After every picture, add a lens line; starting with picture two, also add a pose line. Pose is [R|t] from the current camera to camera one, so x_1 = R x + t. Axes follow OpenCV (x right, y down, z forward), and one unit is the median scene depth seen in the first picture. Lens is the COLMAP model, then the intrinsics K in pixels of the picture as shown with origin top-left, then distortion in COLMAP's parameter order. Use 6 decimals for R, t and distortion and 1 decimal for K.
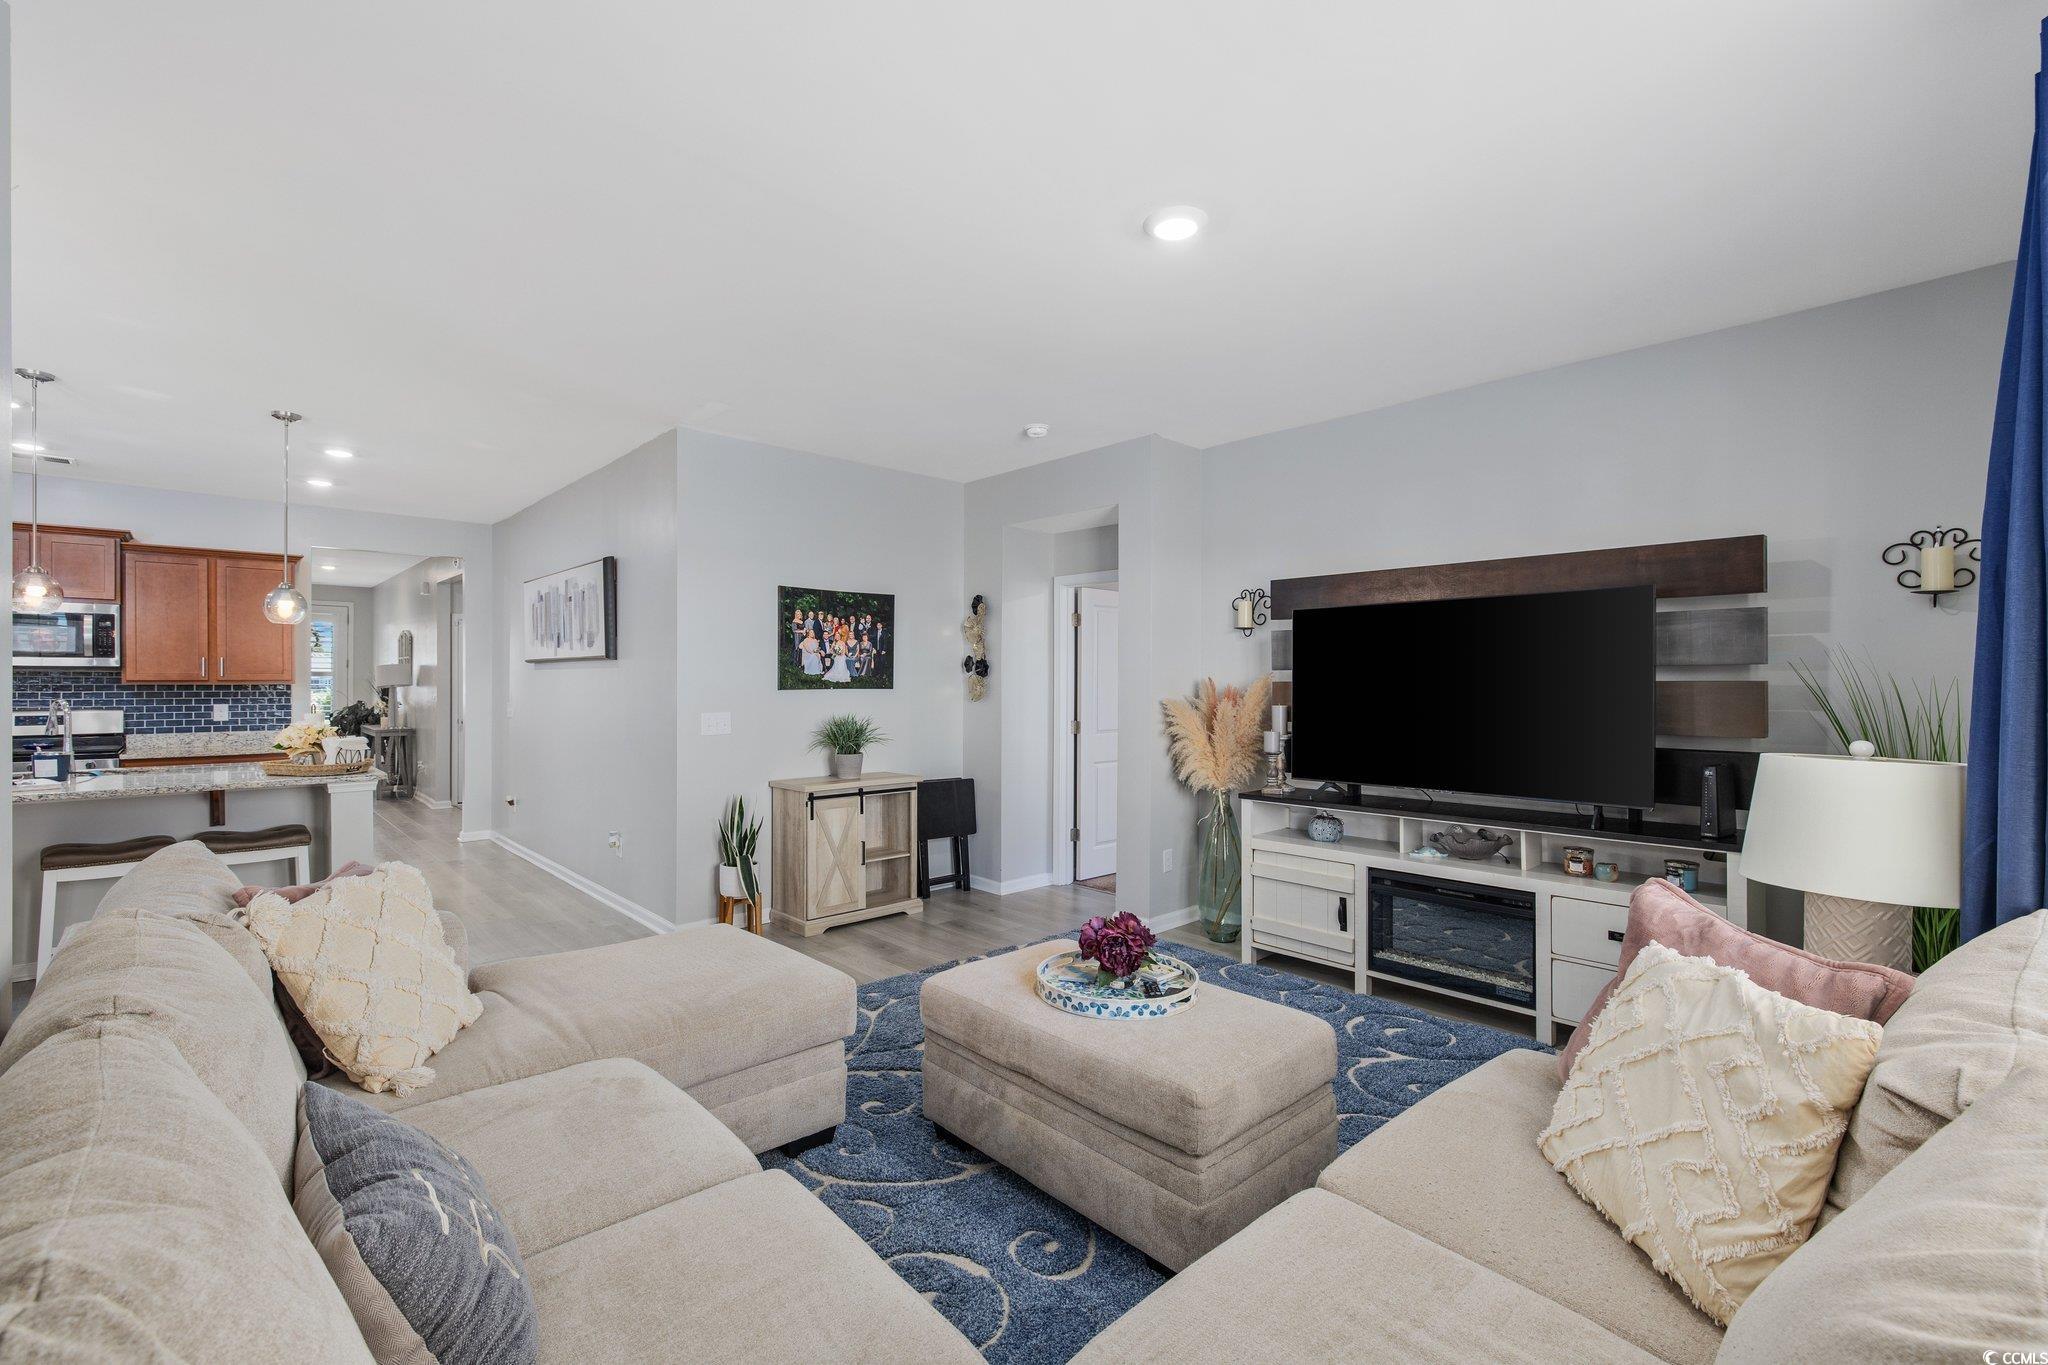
lens RADIAL K [[875.2, 0, 1022.9], [0, 875.2, 679.8], [0, 0, 1]] dist [-0.003742, 0.000923]
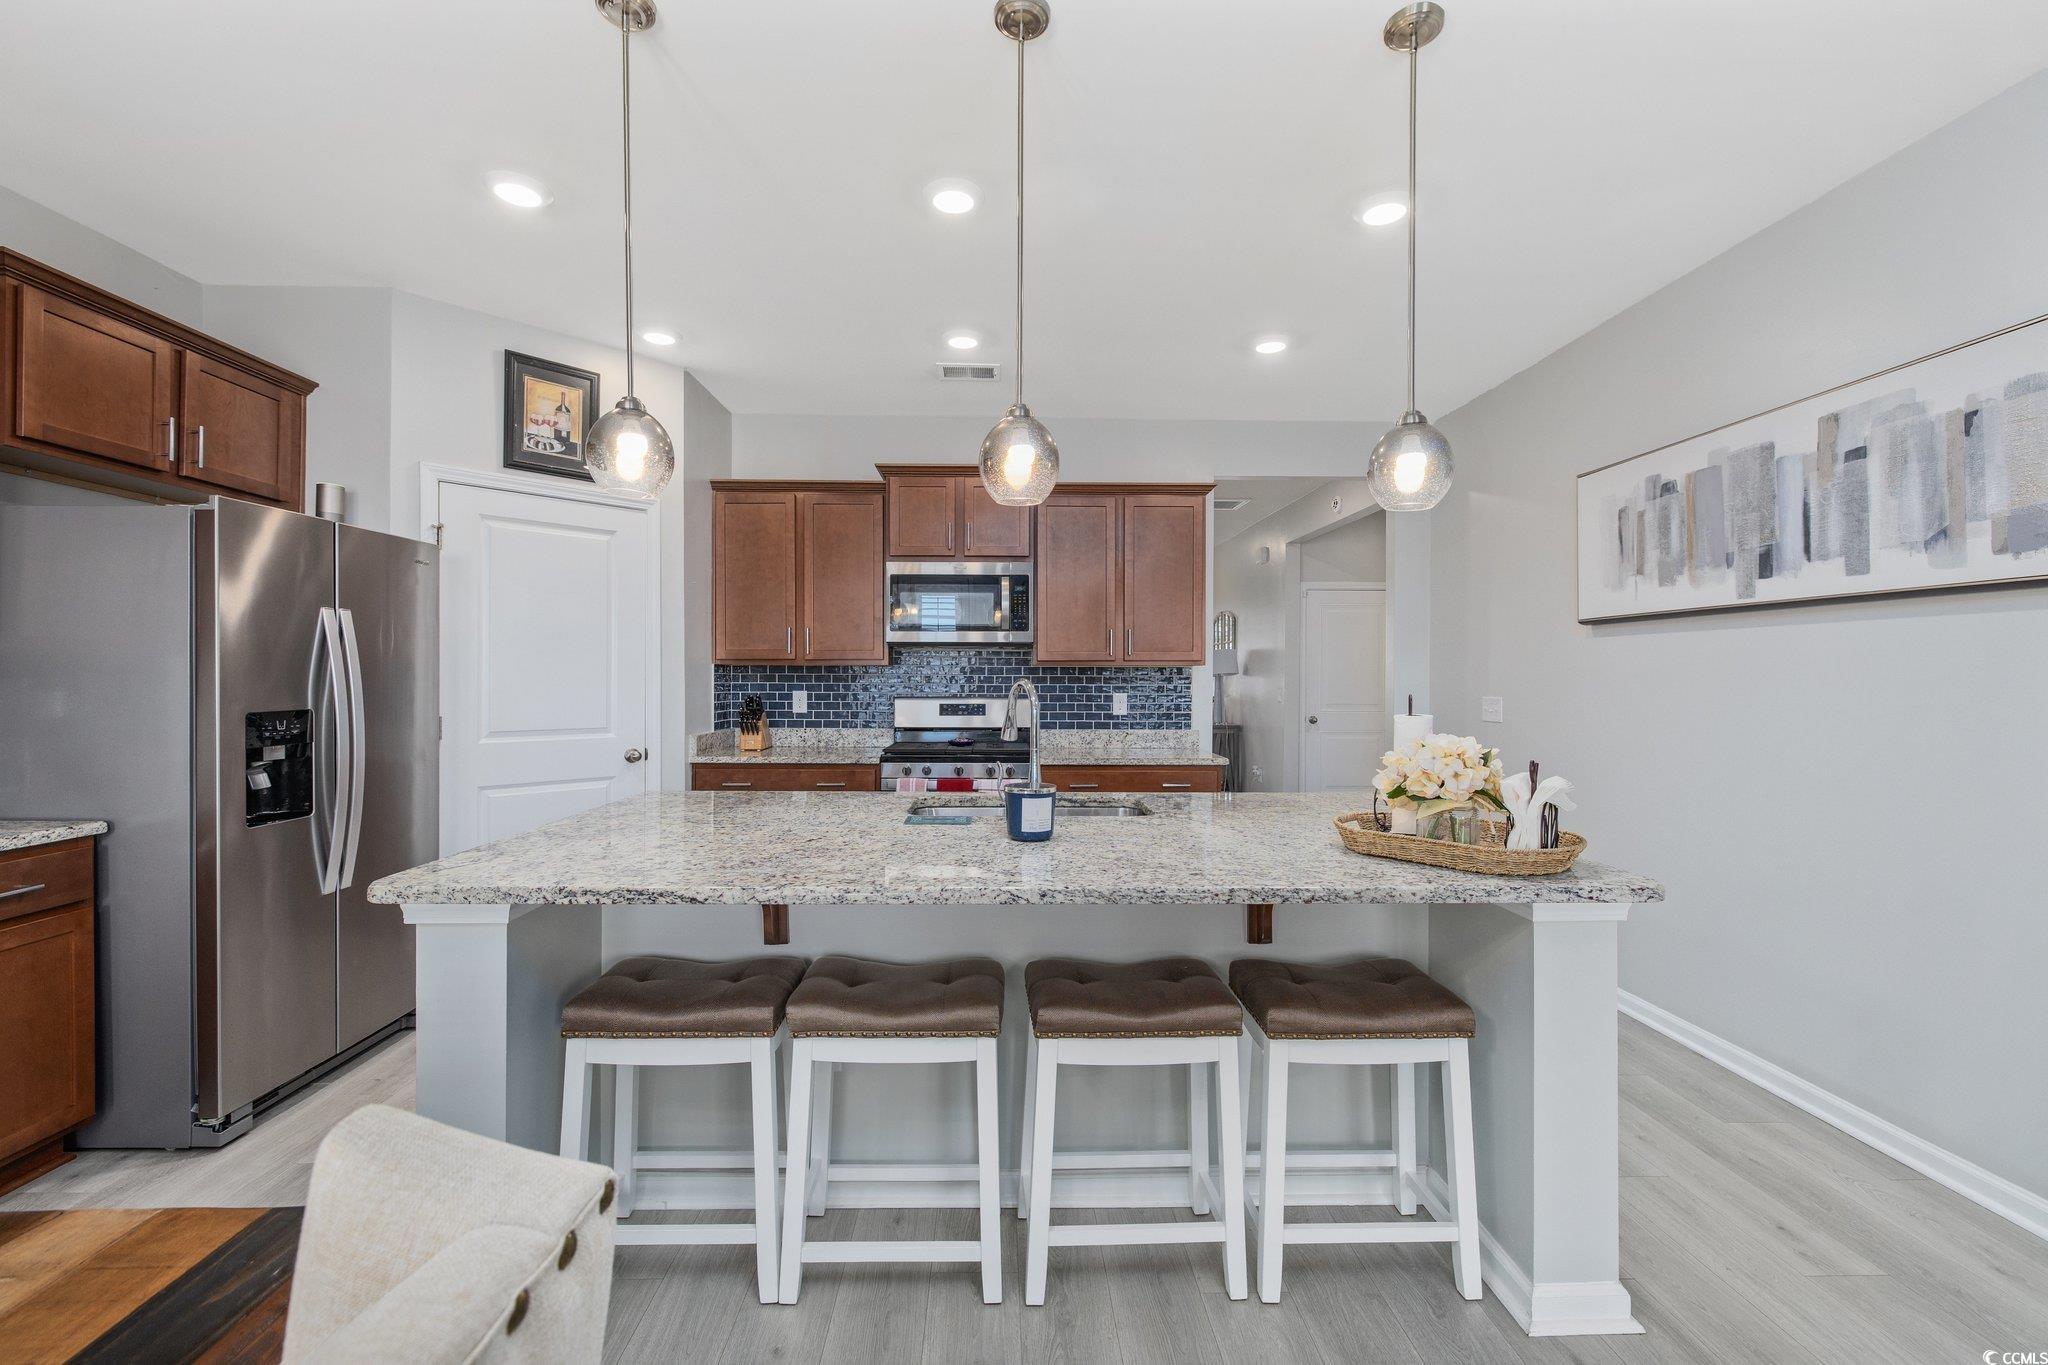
lens RADIAL K [[875.2, 0, 1021.2], [0, 875.2, 673.7], [0, 0, 1]] dist [-0.003742, 0.000923]
pose [[0.746587, -0.001635, -0.665286, -0.518665], [0.000866, 0.999999, -0.001486, 0.013356], [0.665287, 0.000533, 0.746587, 0.407063]]
